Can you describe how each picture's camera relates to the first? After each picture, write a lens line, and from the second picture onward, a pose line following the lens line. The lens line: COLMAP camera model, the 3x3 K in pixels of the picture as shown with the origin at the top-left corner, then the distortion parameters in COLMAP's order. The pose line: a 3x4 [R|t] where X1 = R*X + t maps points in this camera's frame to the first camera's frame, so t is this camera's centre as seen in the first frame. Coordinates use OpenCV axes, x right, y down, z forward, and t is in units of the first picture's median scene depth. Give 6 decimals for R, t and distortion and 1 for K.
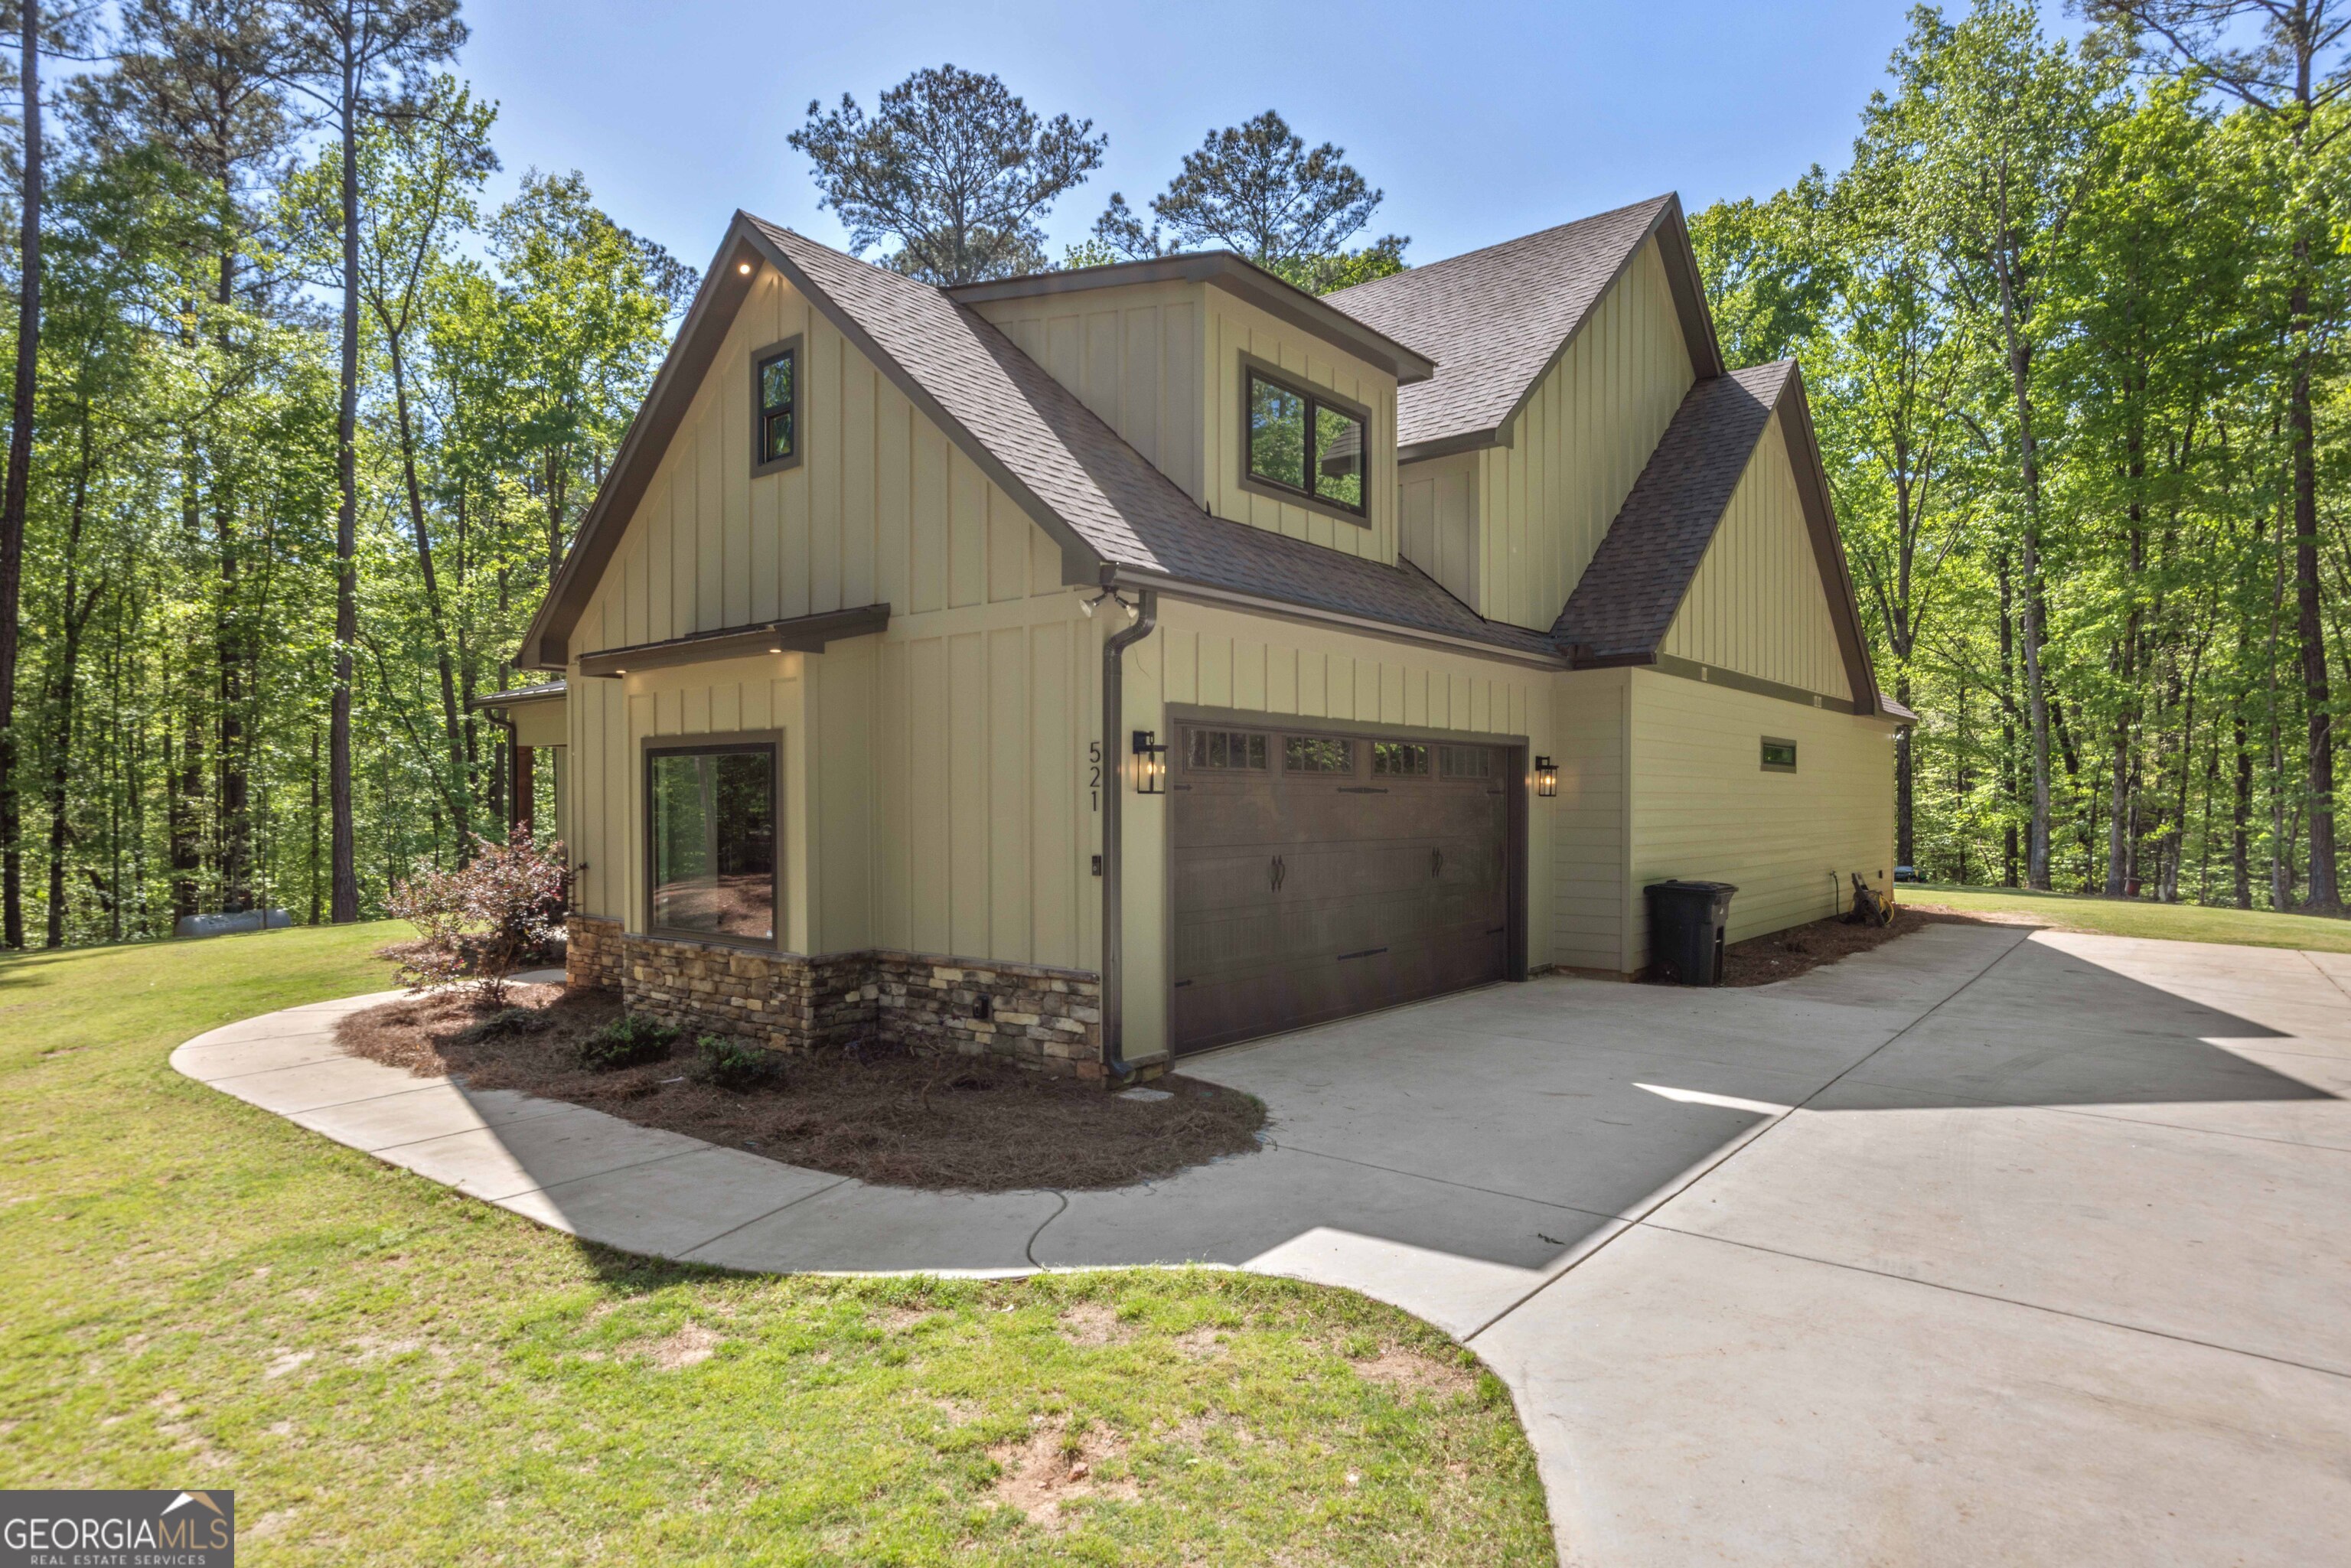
lens RADIAL K [[1322.0, 0, 1175.5], [0, 1322.0, 784.0], [0, 0, 1]] dist [0.001500, 0.000349]
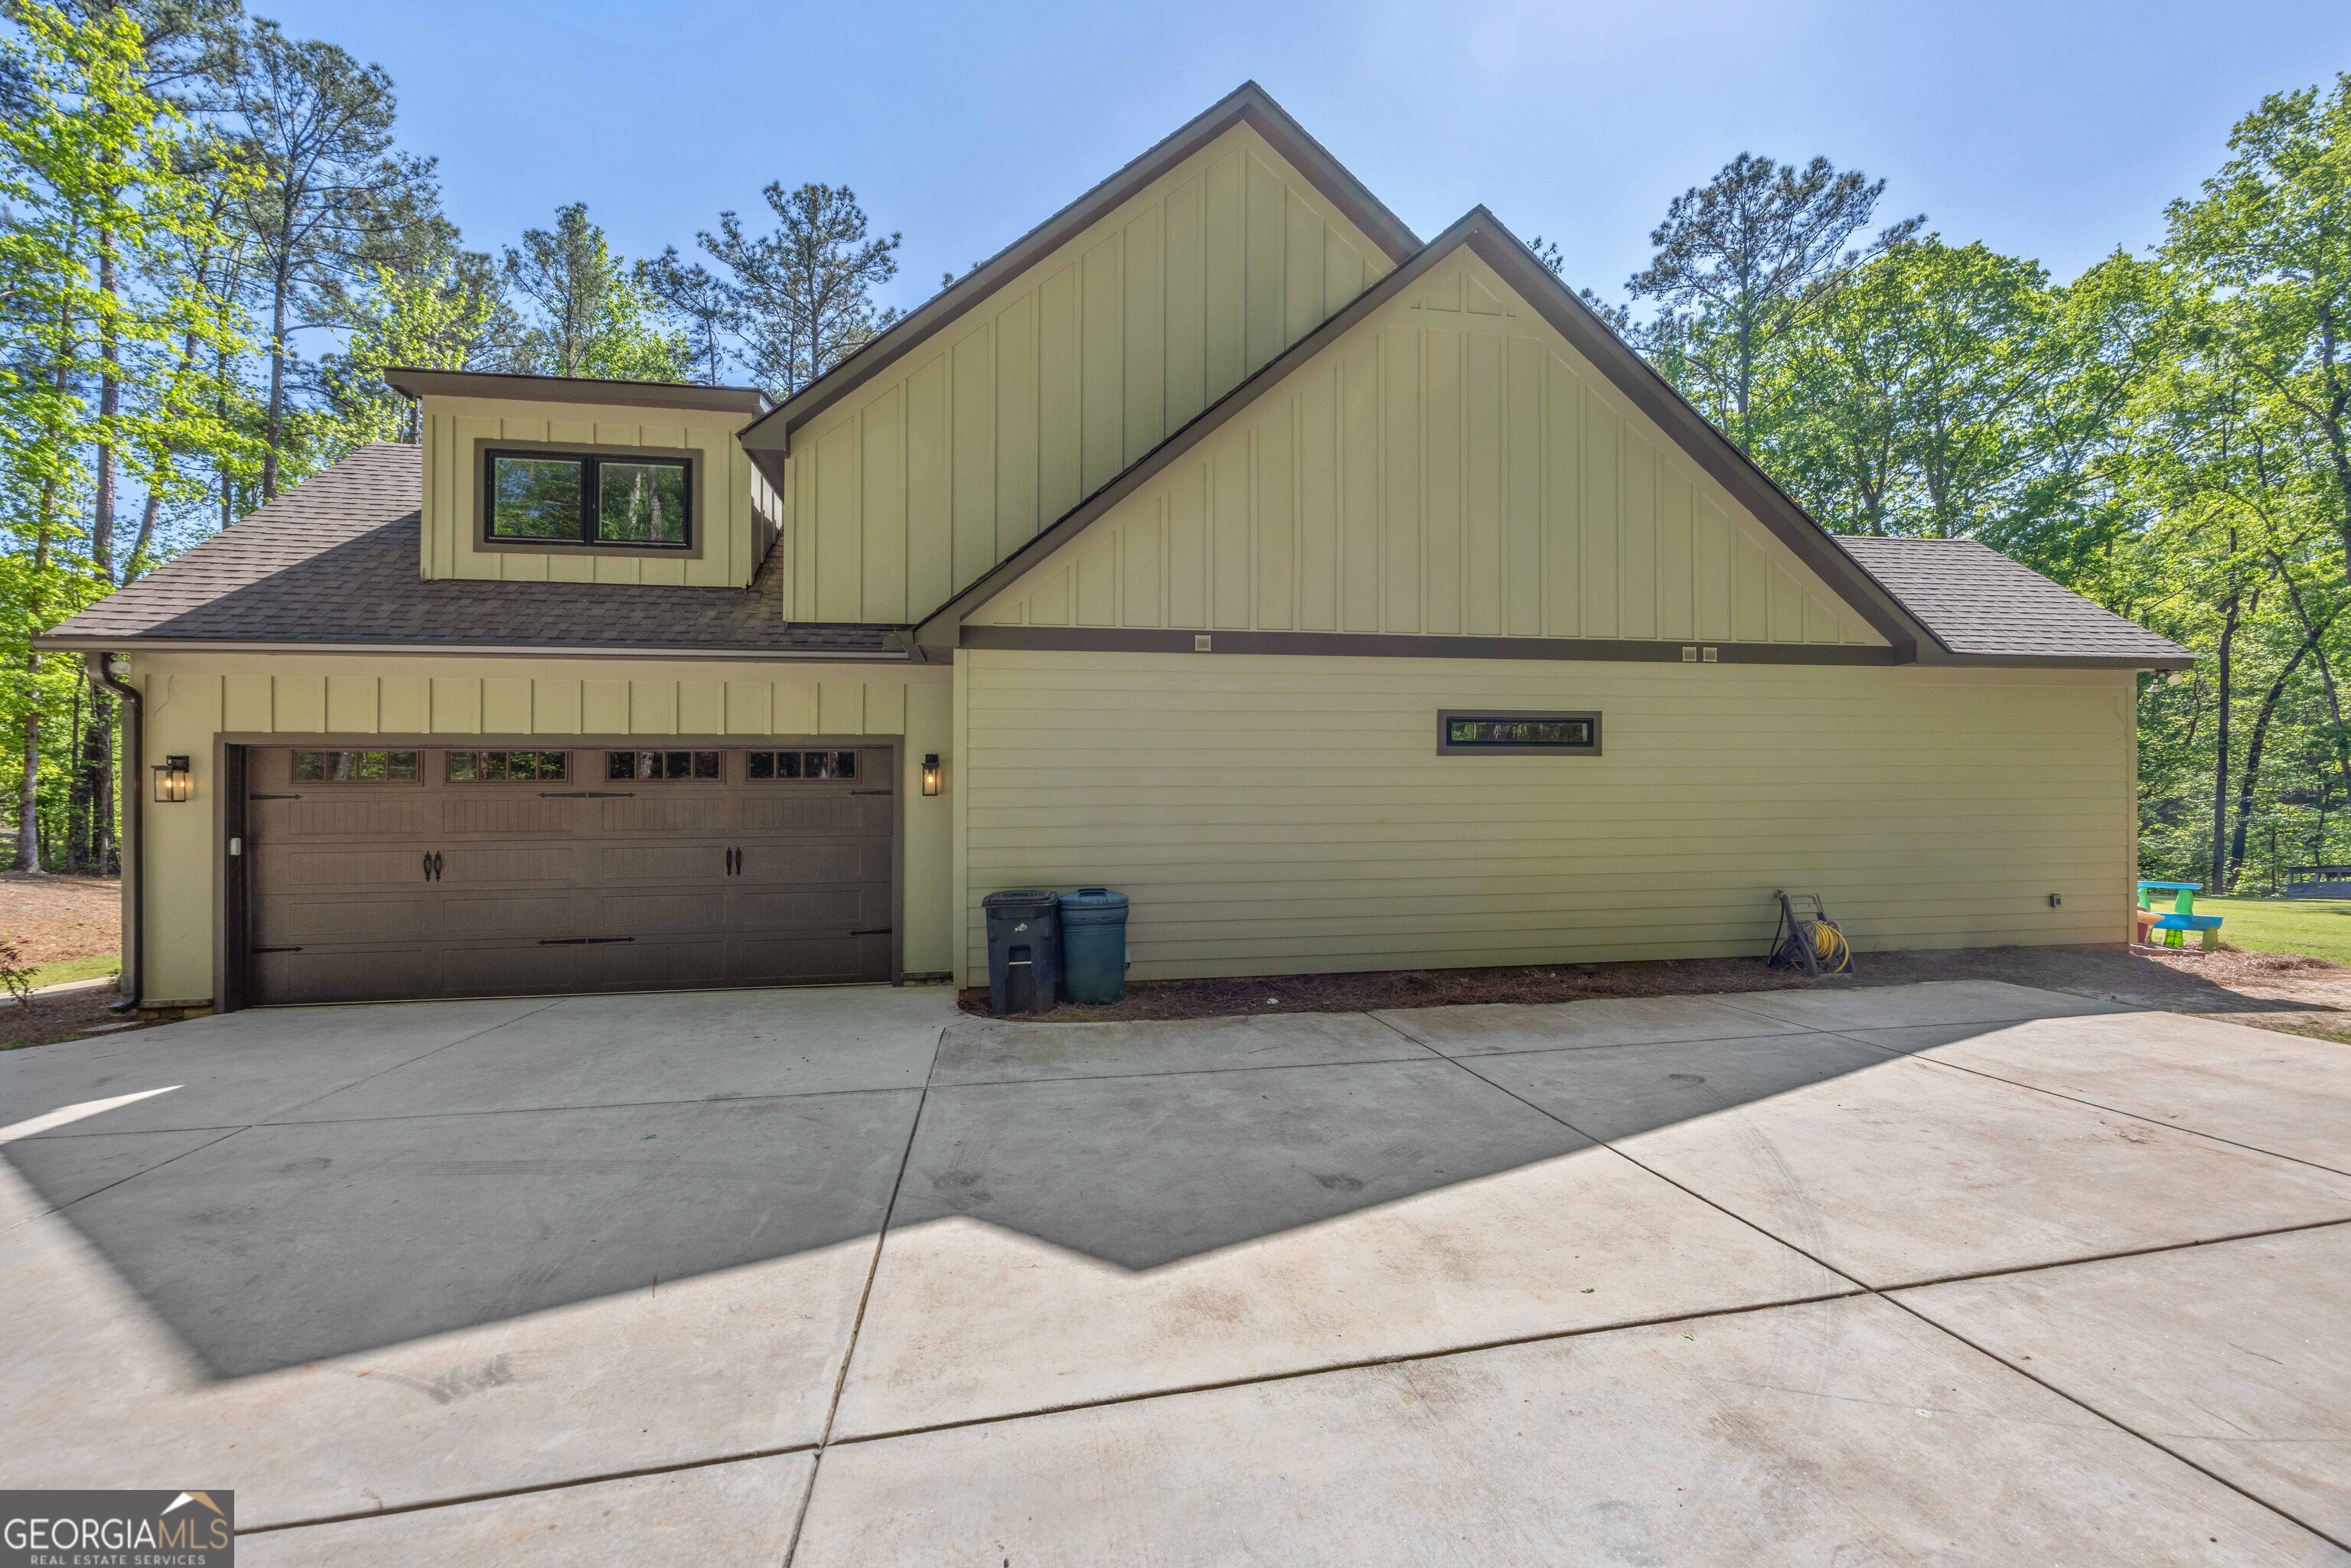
lens RADIAL K [[907.9, 0, 1175.5], [0, 907.9, 784.0], [0, 0, 1]] dist [-0.008790, 0.000118]
pose [[0.747725, -0.029112, -0.663370, 1.020065], [0.021977, 0.999576, -0.019095, 0.021624], [0.663645, -0.000301, 0.748048, 0.757598]]
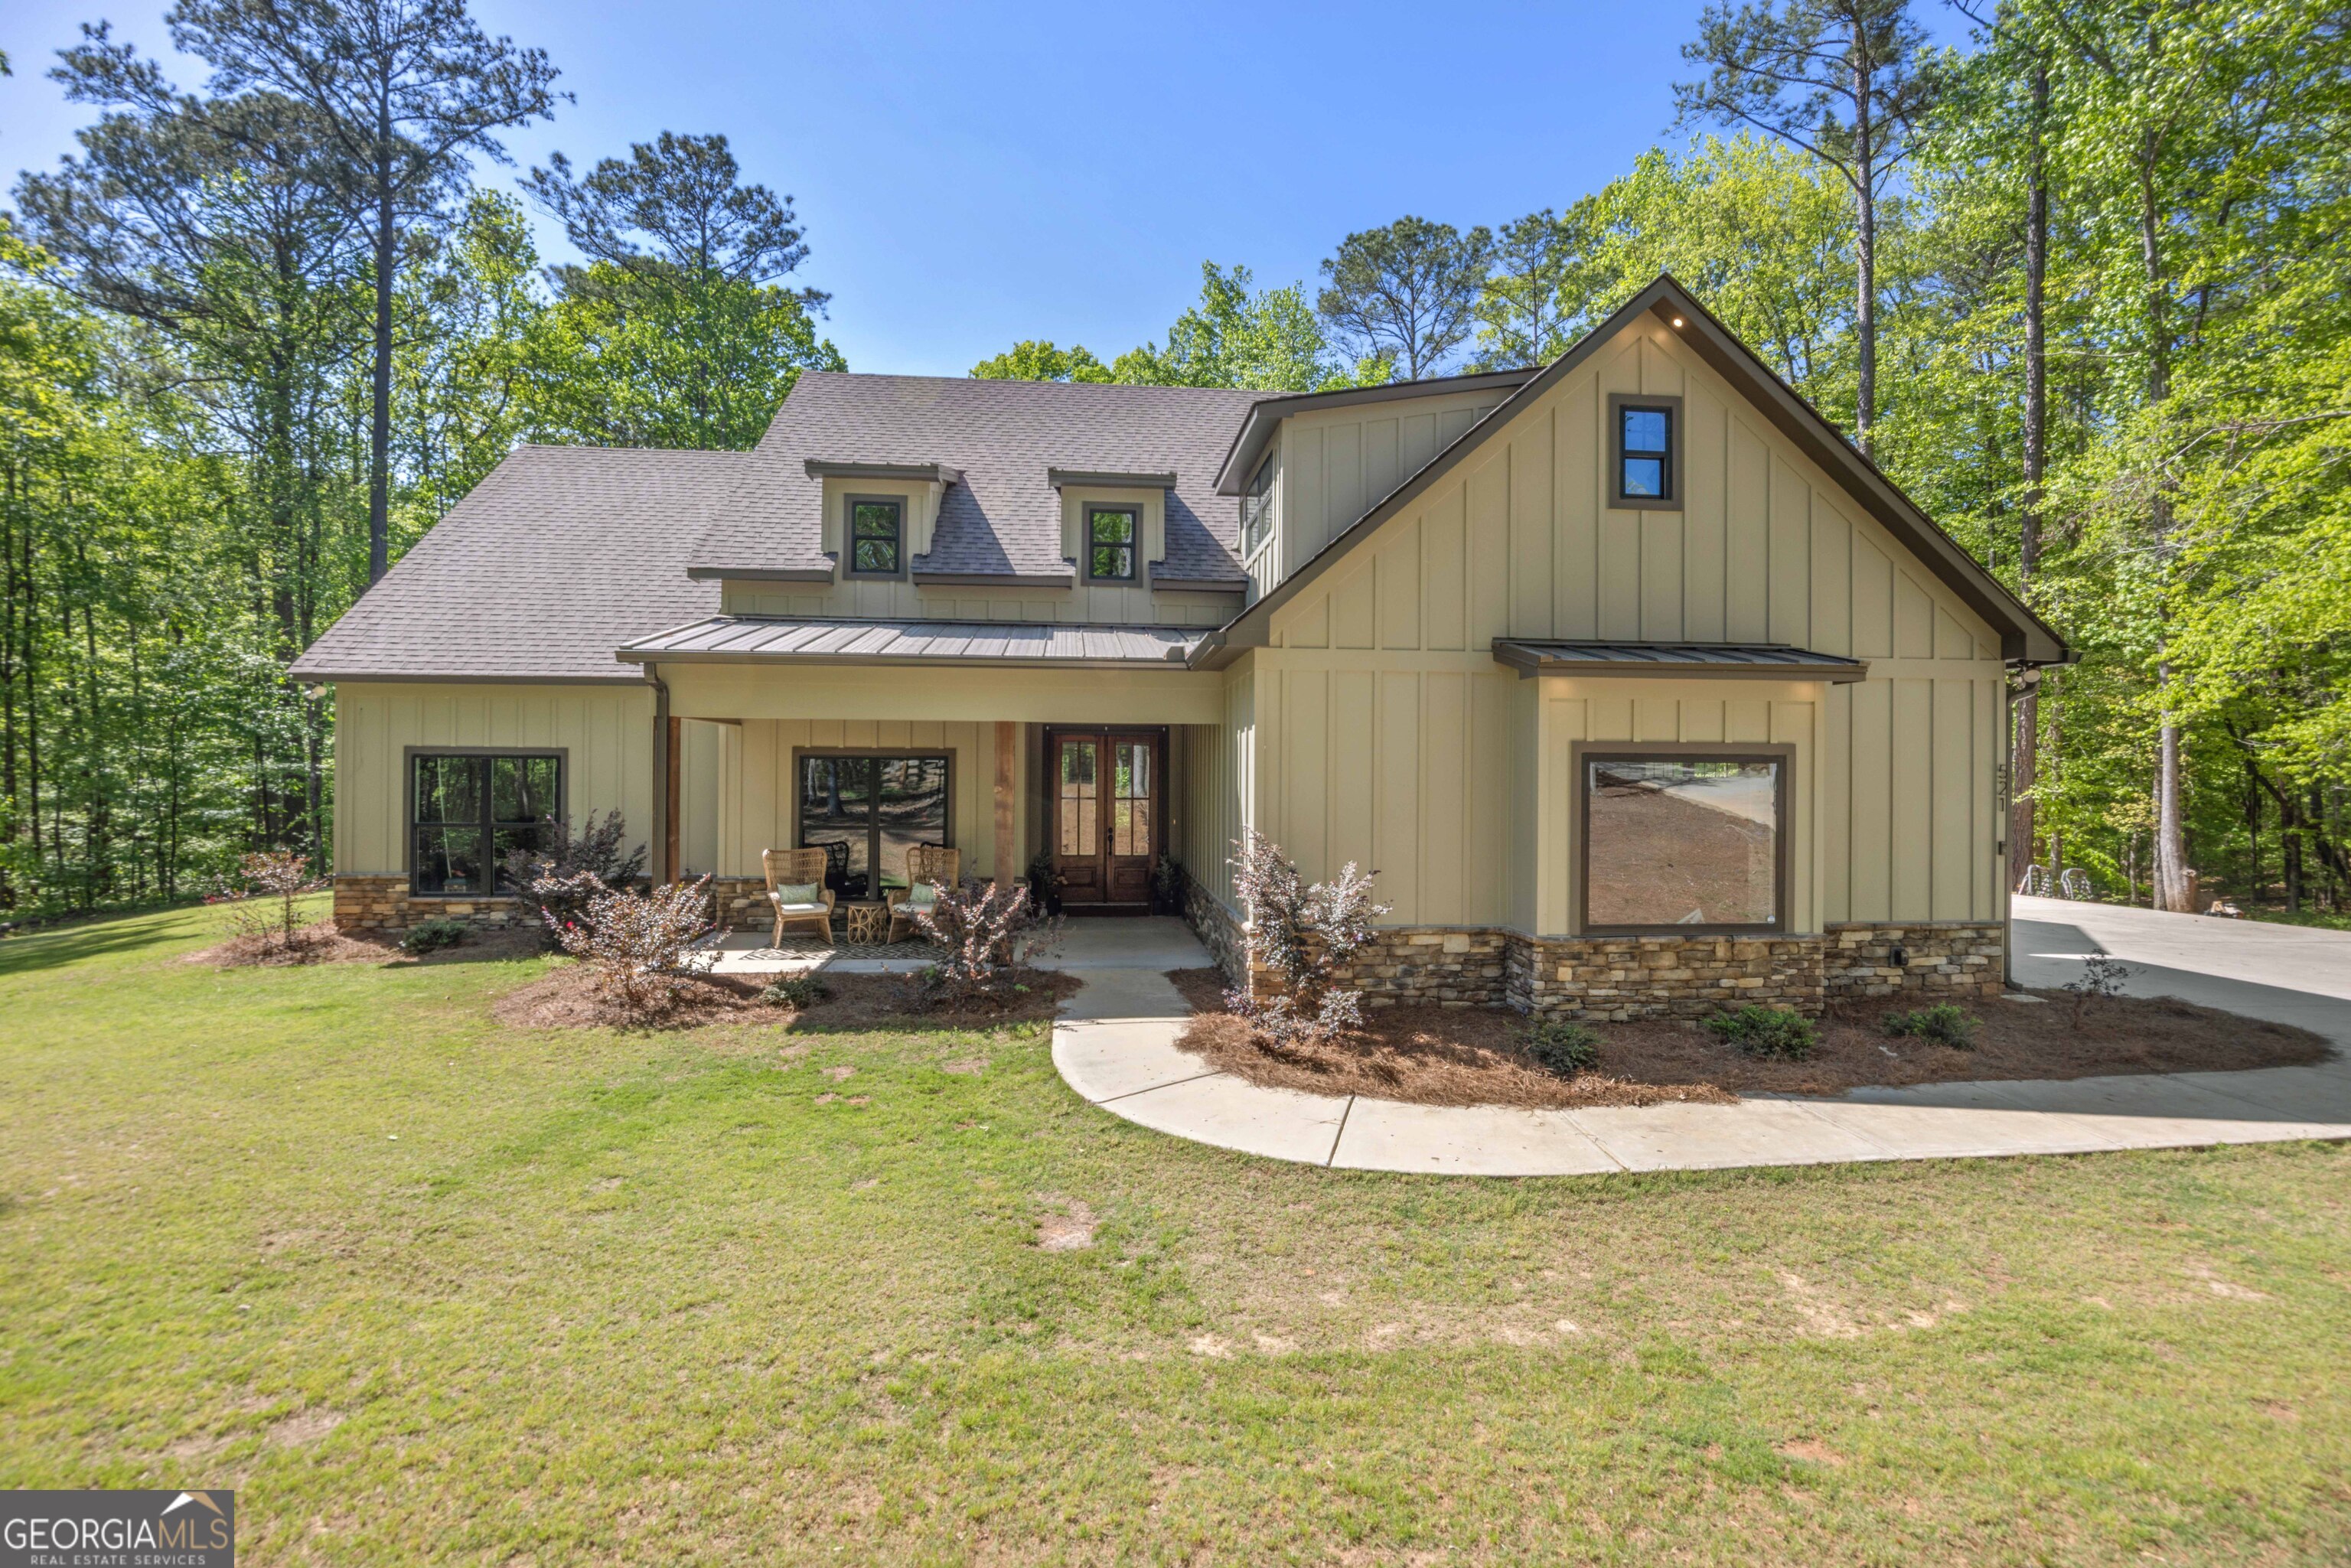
lens RADIAL K [[1049.0, 0, 1175.5], [0, 1049.0, 784.0], [0, 0, 1]] dist [0.001042, -0.000143]
pose [[0.717317, -0.003350, 0.696739, -1.297559], [-0.009091, 0.999858, 0.014167, -0.014863], [-0.696688, -0.016496, 0.717185, 0.683899]]
